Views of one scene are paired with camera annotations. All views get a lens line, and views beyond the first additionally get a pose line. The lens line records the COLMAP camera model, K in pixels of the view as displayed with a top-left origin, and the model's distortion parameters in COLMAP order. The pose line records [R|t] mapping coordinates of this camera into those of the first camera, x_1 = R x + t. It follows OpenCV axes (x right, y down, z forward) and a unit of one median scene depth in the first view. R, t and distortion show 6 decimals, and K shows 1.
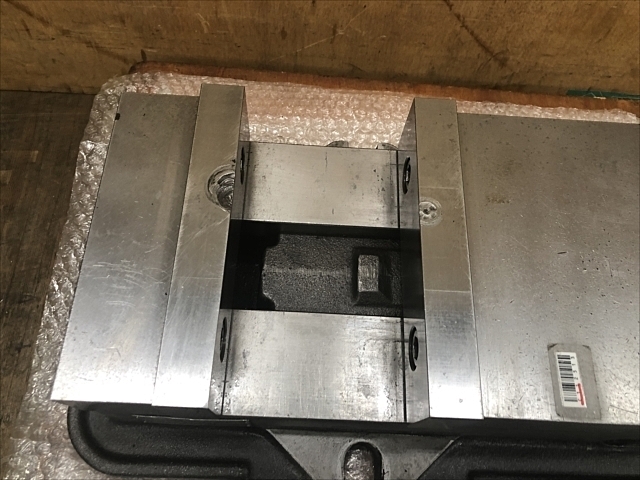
lens RADIAL K [[536.9, 0, 320.0], [0, 536.9, 240.0], [0, 0, 1]] dist [0.045323, -0.046499]
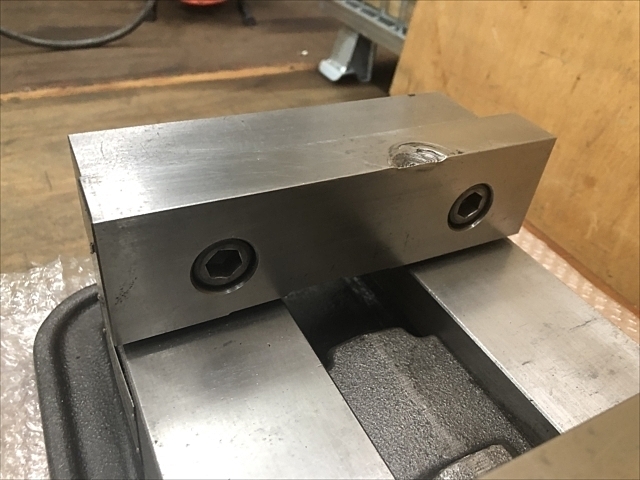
lens RADIAL K [[537.9, 0, 319.5], [0, 537.9, 238.5], [0, 0, 1]] dist [0.006856, 0.002566]
pose [[0.495255, 0.524393, -0.692629, 0.183495], [-0.823426, 0.537499, -0.181836, 0.118933], [0.276933, 0.660384, 0.697998, 0.364984]]
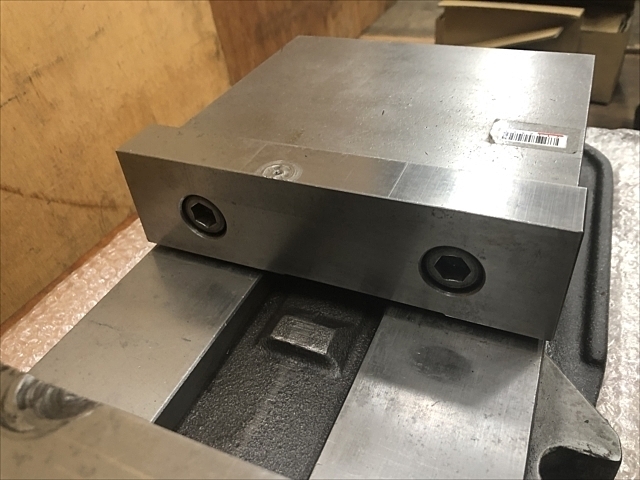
lens RADIAL K [[537.9, 0, 319.5], [0, 537.9, 238.5], [0, 0, 1]] dist [0.006856, 0.002566]
pose [[0.364584, -0.644222, 0.672352, -0.199503], [0.887989, 0.457868, -0.042802, 0.041164], [-0.280274, 0.612646, 0.738993, 0.338326]]
